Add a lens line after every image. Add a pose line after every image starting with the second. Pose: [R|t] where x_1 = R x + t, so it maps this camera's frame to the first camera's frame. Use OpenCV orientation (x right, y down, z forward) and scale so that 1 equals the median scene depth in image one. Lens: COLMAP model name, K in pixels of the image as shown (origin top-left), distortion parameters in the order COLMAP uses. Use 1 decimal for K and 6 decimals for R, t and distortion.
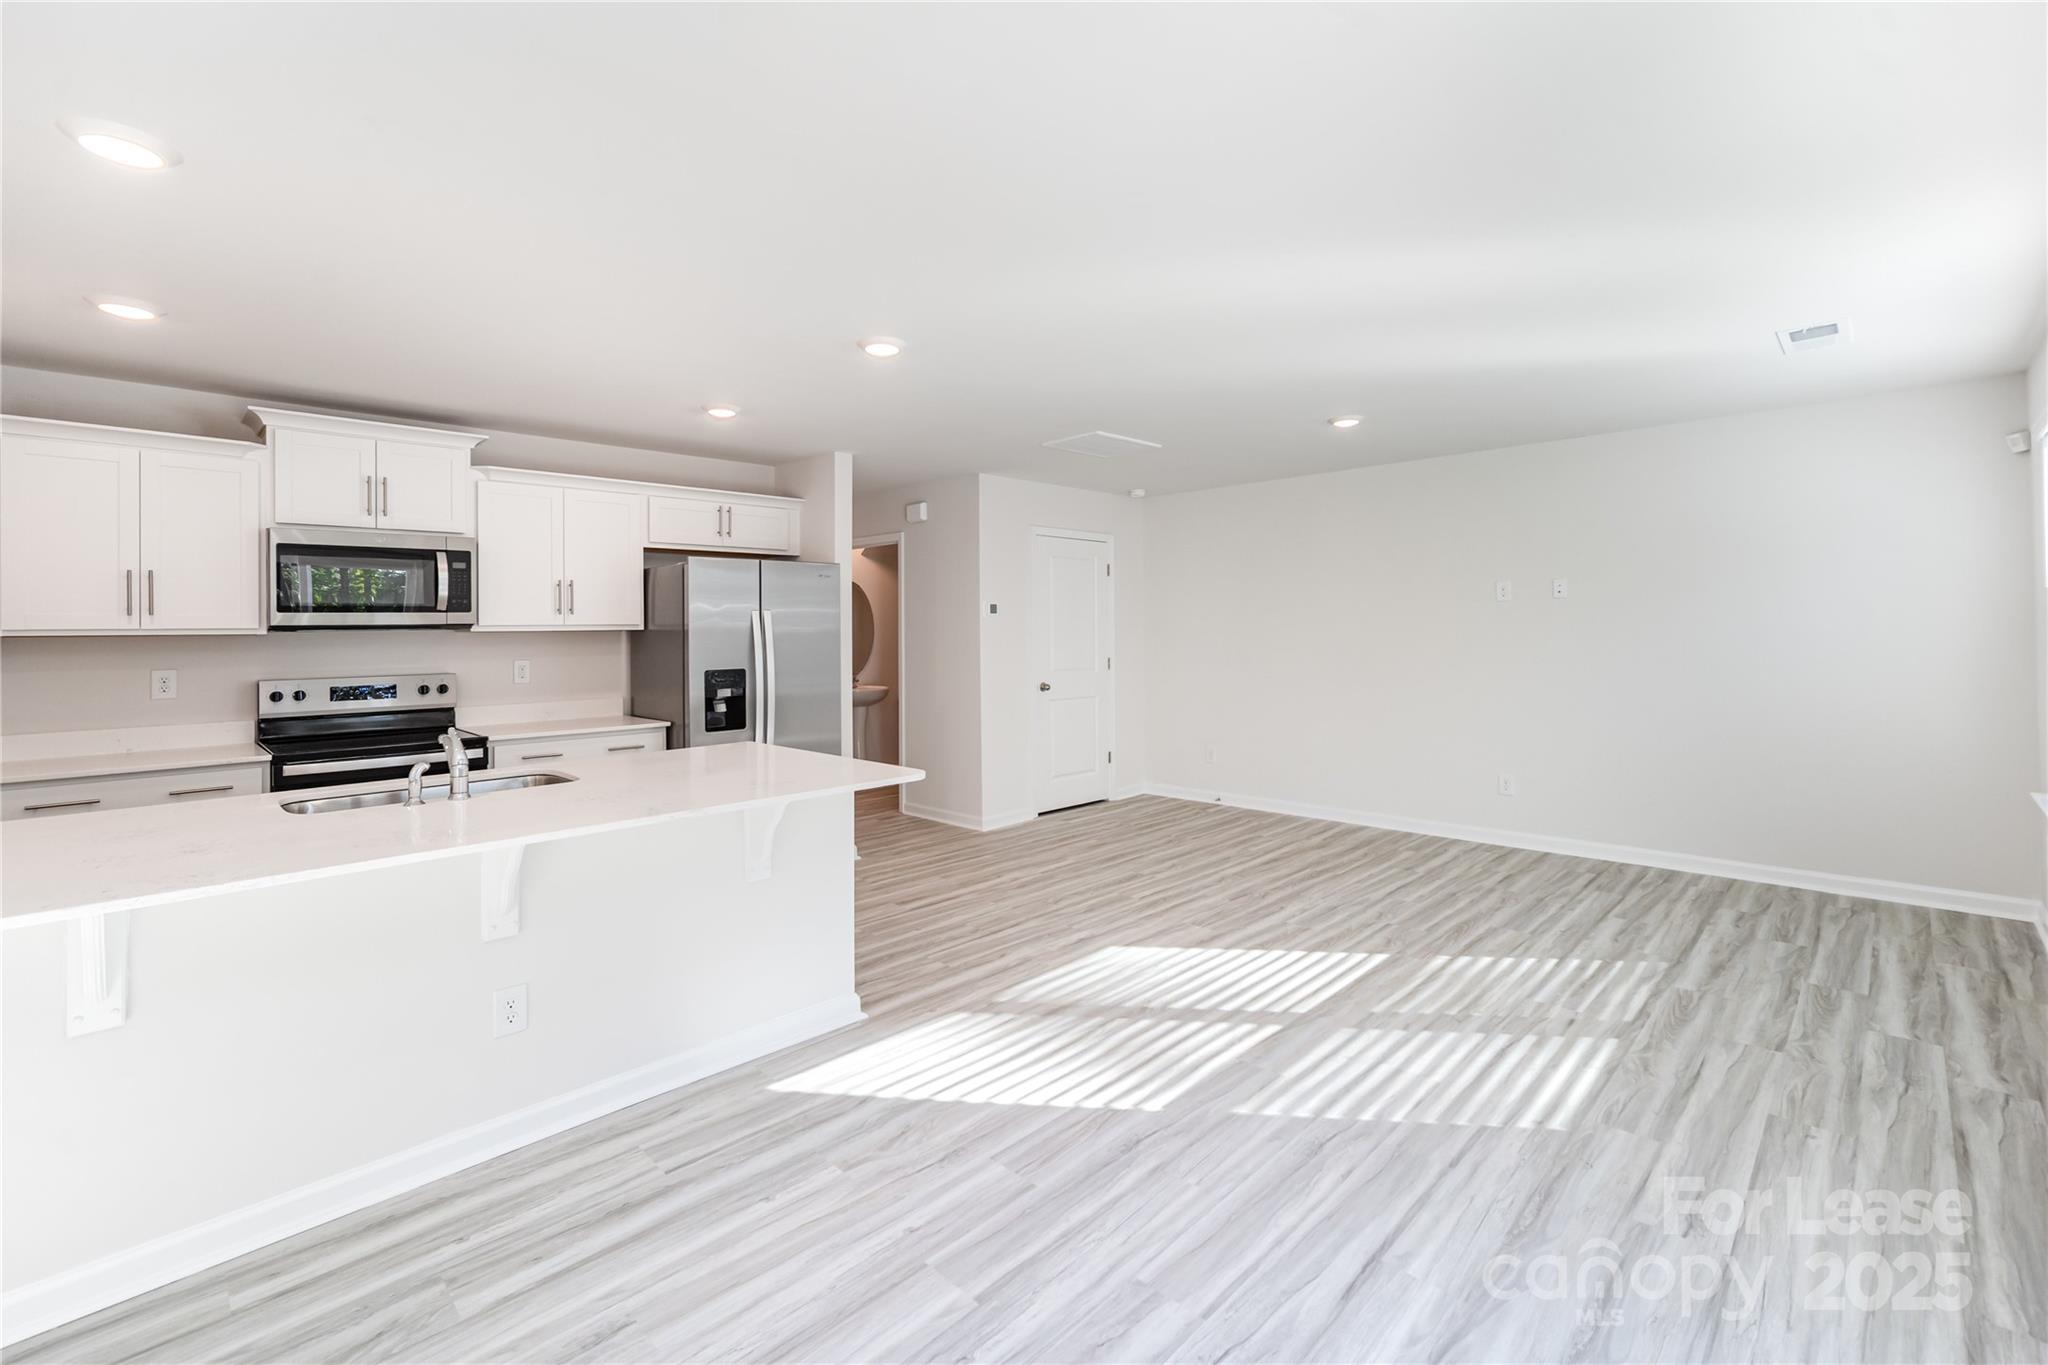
lens RADIAL K [[893.9, 0, 1020.3], [0, 893.9, 625.2], [0, 0, 1]] dist [-0.029525, 0.011974]
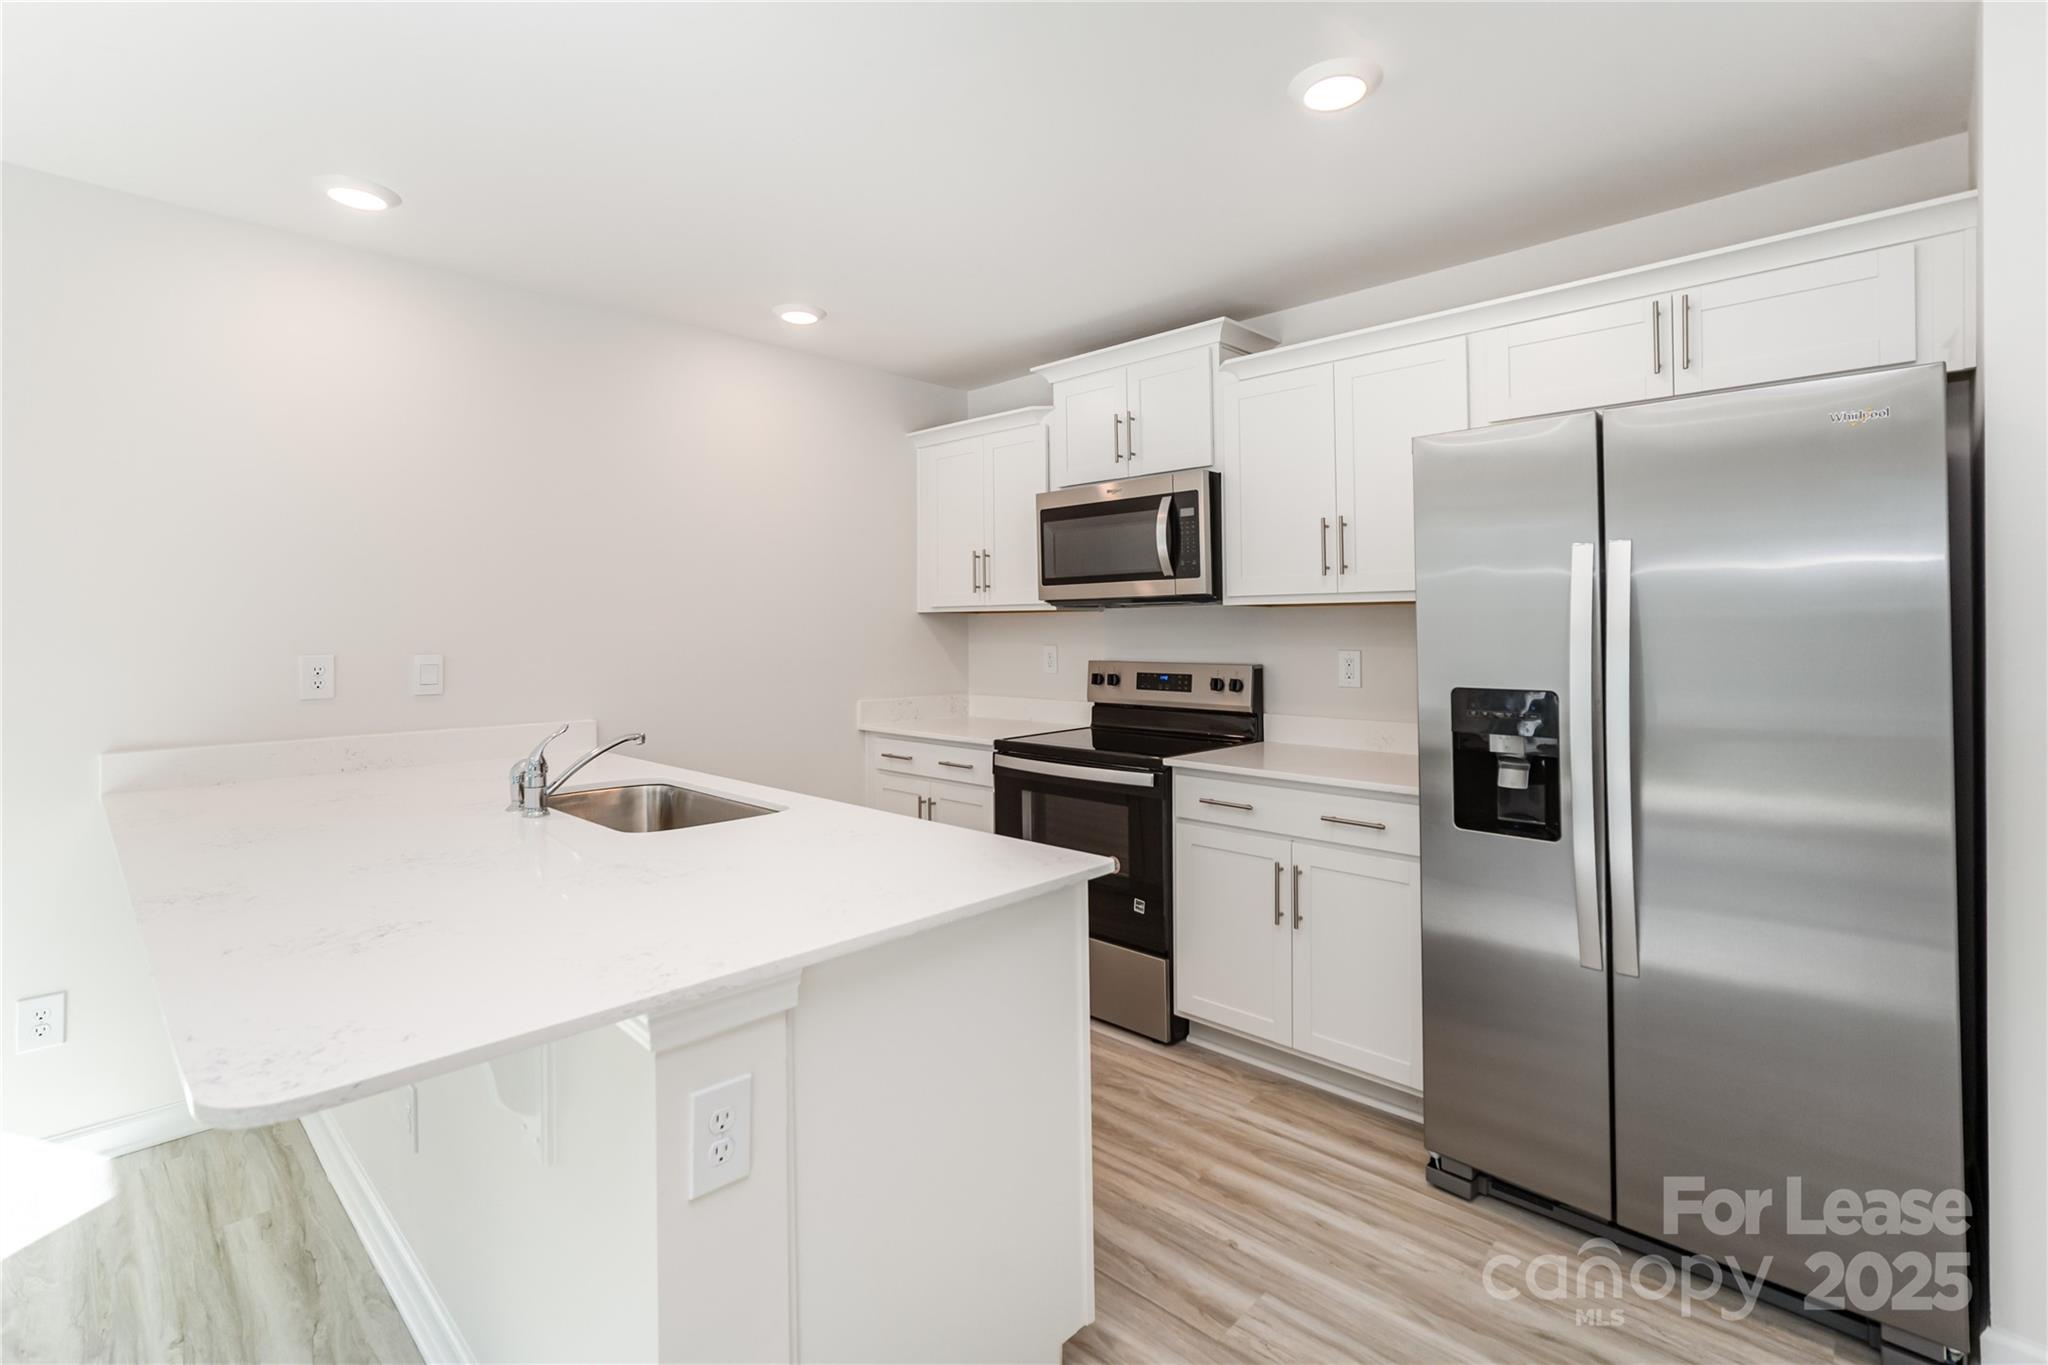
lens RADIAL K [[945.7, 0, 1023.9], [0, 945.7, 617.2], [0, 0, 1]] dist [-0.025608, 0.012231]
pose [[0.022801, 0.000915, -0.999740, 0.147995], [0.009377, 0.999955, 0.001129, 0.018081], [0.999696, -0.009400, 0.022791, 1.048181]]
